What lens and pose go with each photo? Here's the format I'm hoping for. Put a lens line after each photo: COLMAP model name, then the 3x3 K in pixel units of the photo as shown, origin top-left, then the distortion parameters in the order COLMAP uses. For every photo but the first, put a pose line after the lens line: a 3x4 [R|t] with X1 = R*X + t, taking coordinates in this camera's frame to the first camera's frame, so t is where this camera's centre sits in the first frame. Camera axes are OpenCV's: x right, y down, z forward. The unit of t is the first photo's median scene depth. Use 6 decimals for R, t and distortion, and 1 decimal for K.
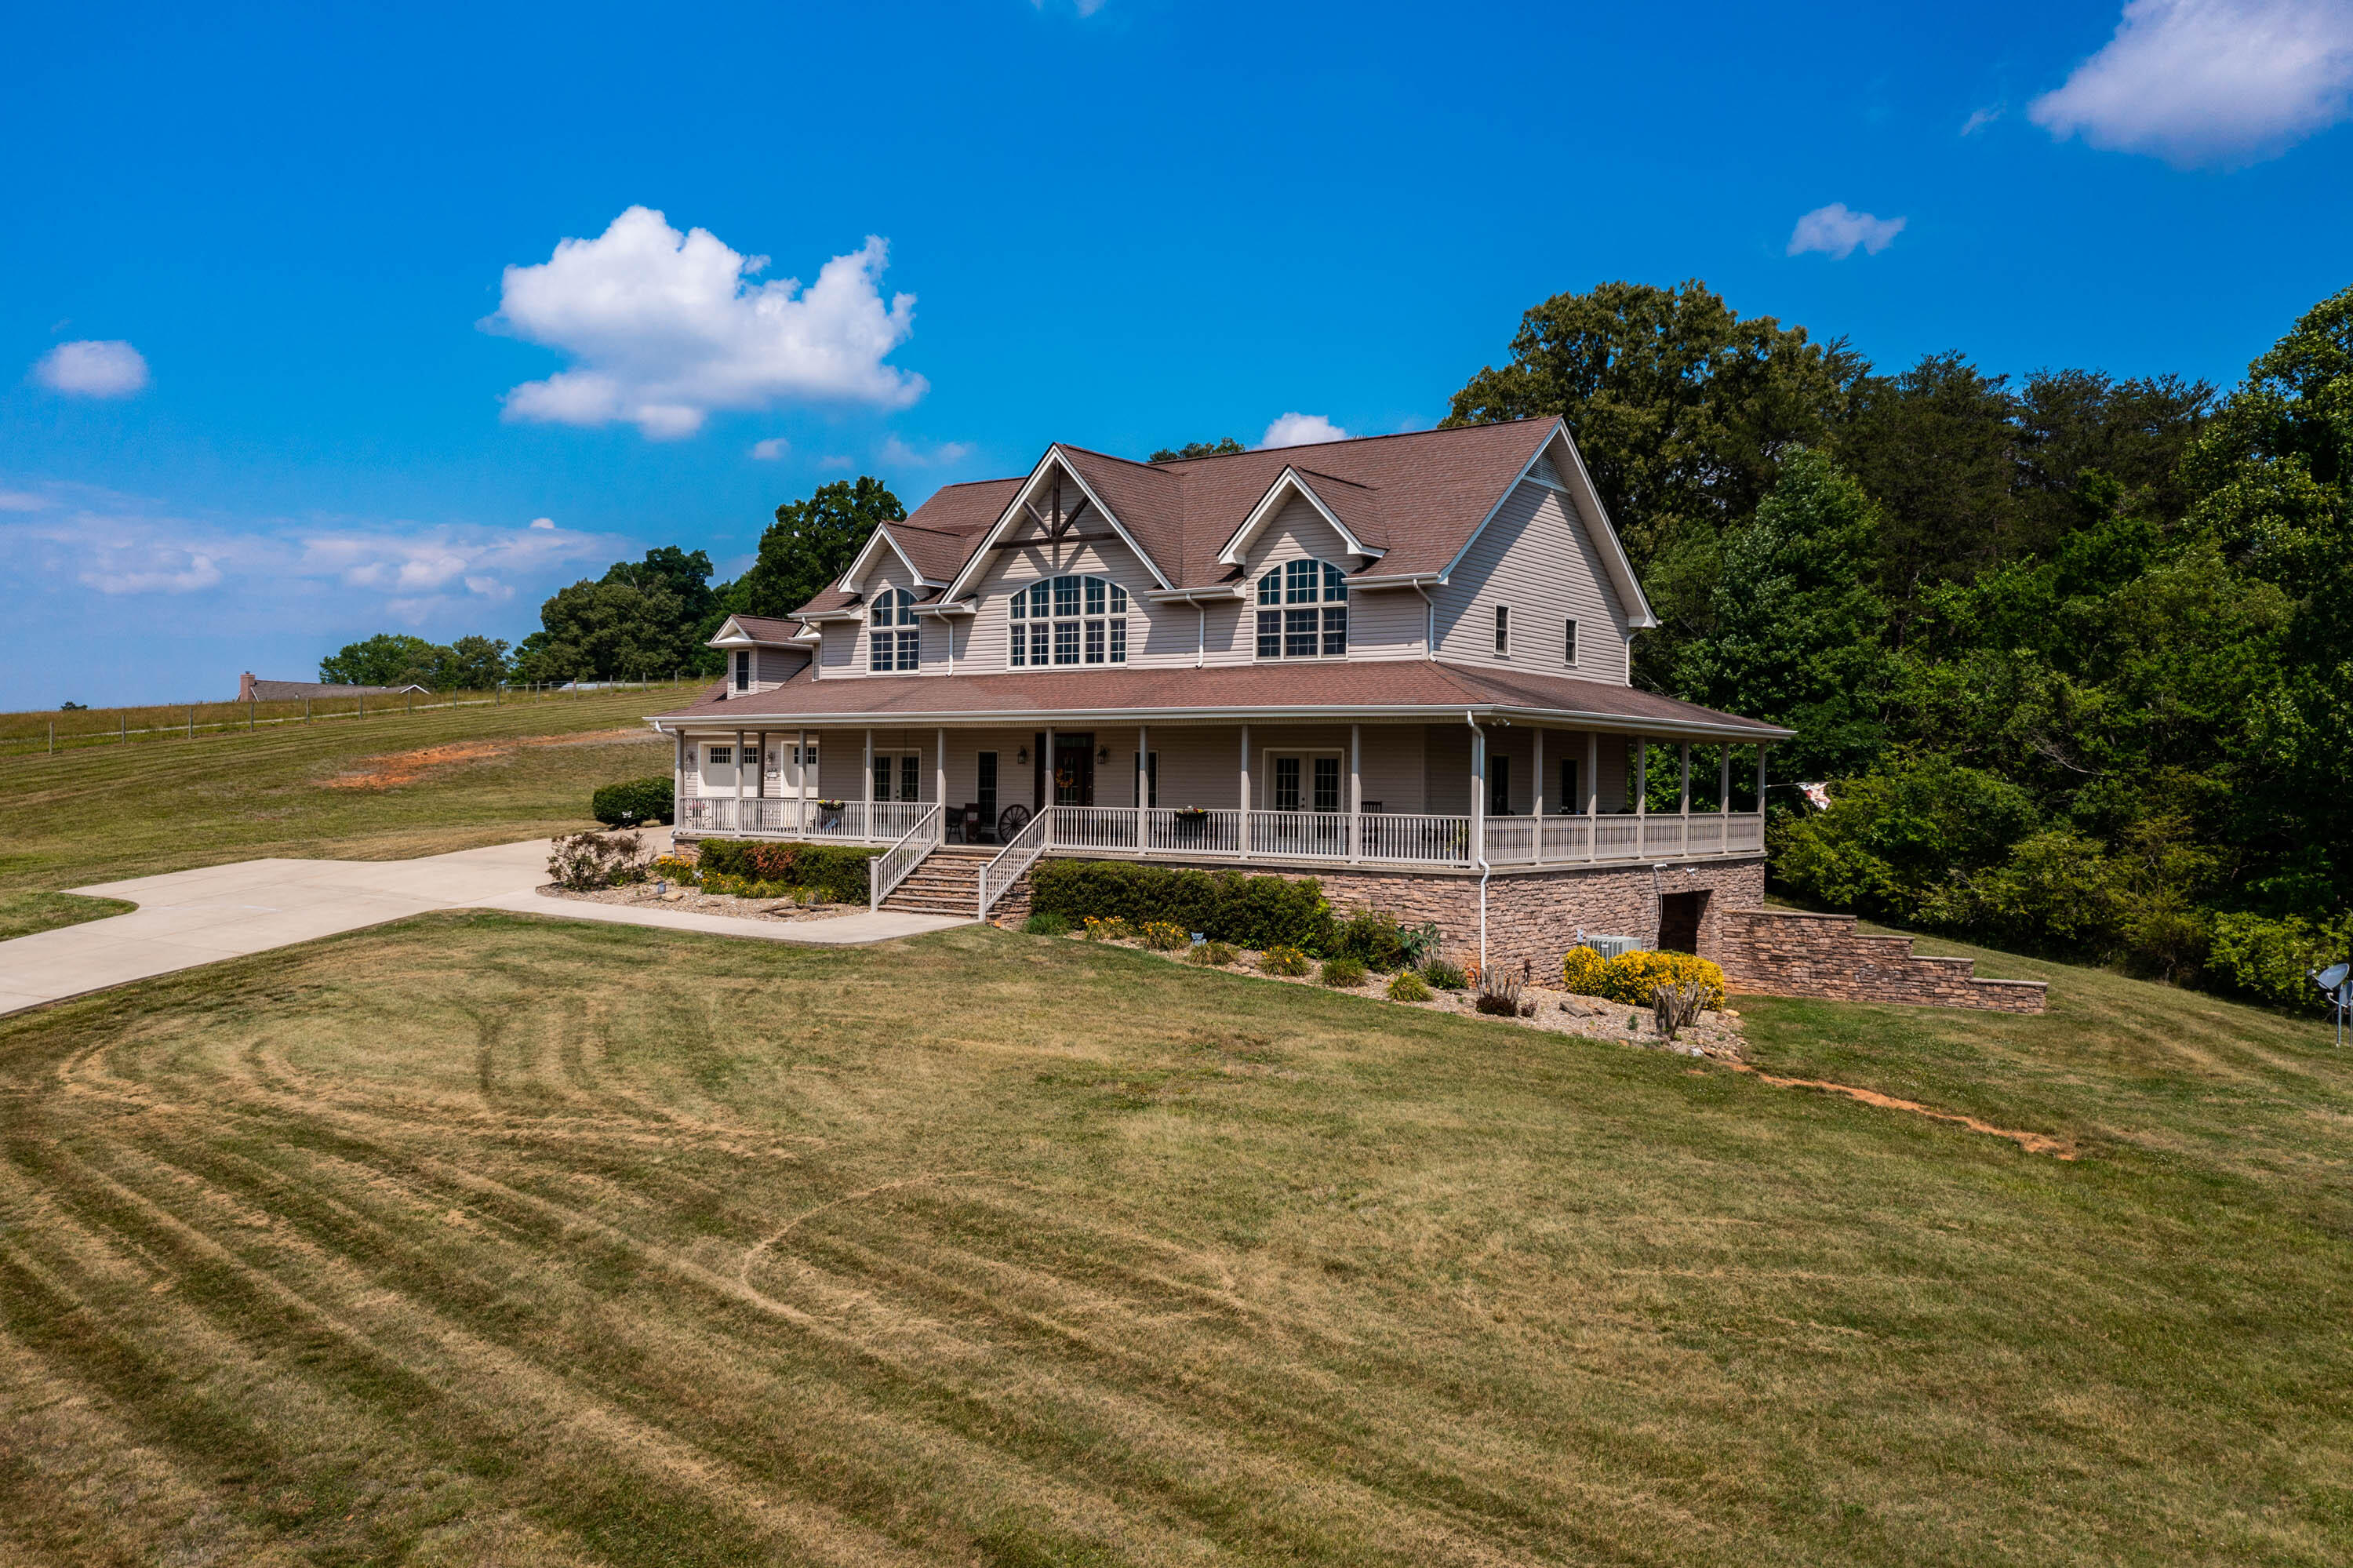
lens RADIAL K [[1914.8, 0, 1175.4], [0, 1914.8, 783.6], [0, 0, 1]] dist [-0.007220, 0.000025]
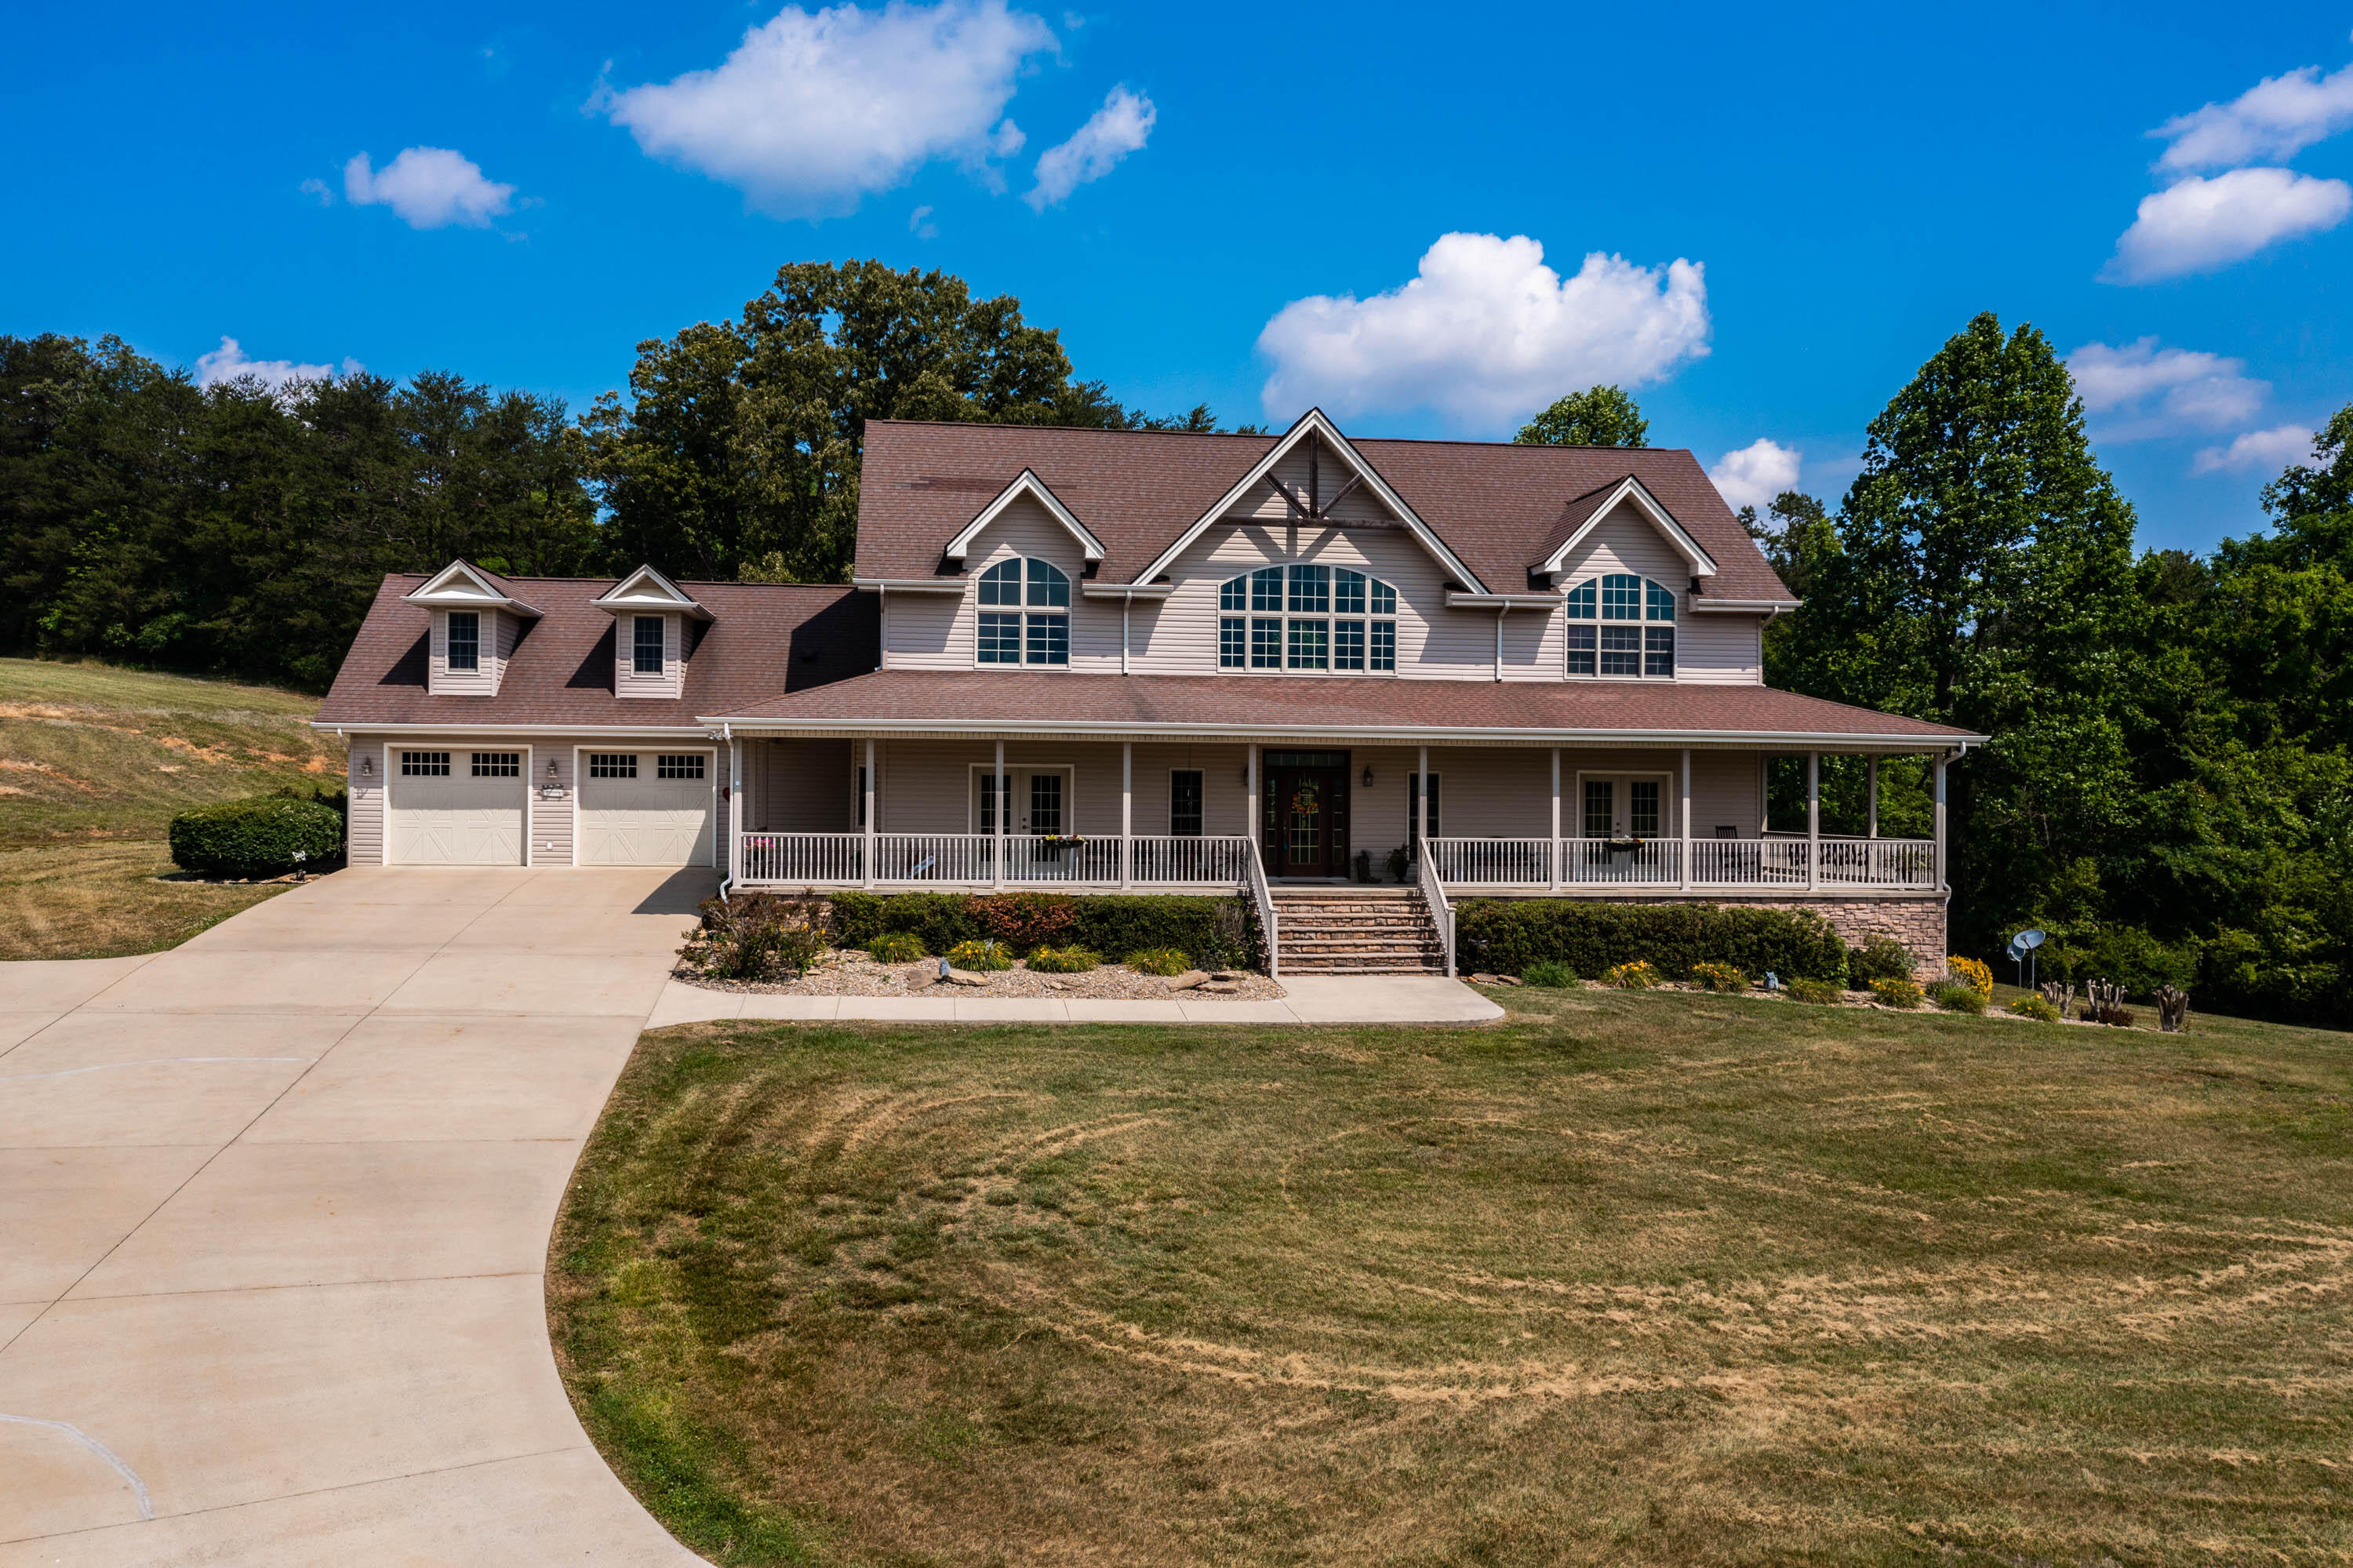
lens RADIAL K [[1724.9, 0, 1176.4], [0, 1724.9, 784.5], [0, 0, 1]] dist [-0.010578, -0.000934]
pose [[0.714780, 0.001161, 0.699349, -0.660347], [0.000807, 0.999997, -0.002485, -0.009440], [-0.699349, 0.002340, 0.714776, 0.513420]]
